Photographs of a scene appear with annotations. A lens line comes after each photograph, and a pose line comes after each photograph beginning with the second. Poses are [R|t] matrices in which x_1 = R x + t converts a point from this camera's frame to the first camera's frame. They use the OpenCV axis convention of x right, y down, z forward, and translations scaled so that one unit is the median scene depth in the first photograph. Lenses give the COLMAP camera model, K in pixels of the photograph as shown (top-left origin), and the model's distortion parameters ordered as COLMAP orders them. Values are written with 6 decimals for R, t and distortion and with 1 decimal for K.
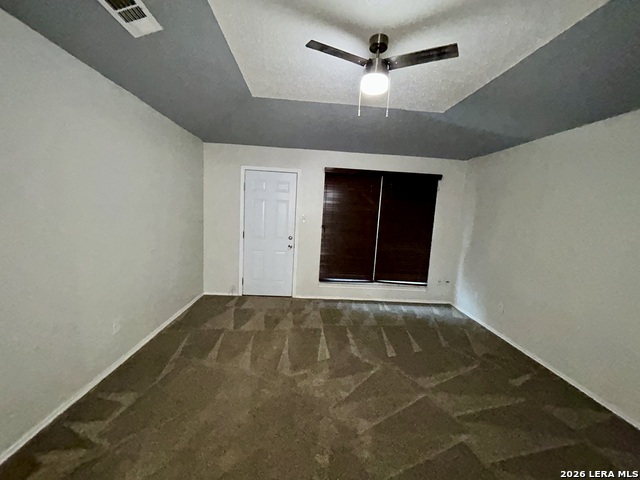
lens RADIAL K [[259.7, 0, 320.1], [0, 259.7, 238.7], [0, 0, 1]] dist [-0.001010, 0.001035]
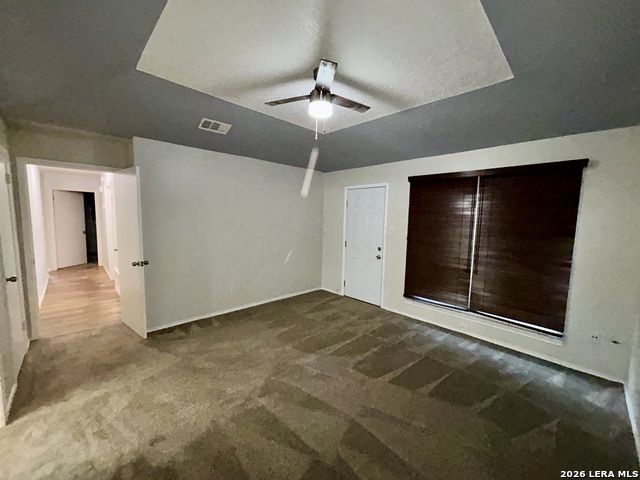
lens RADIAL K [[259.7, 0, 320.7], [0, 259.7, 241.3], [0, 0, 1]] dist [-0.001010, 0.001035]
pose [[0.651077, 0.030720, -0.758389, 0.535630], [-0.067321, 0.997580, -0.017386, -0.000286], [0.756020, 0.062375, 0.651570, 0.144975]]
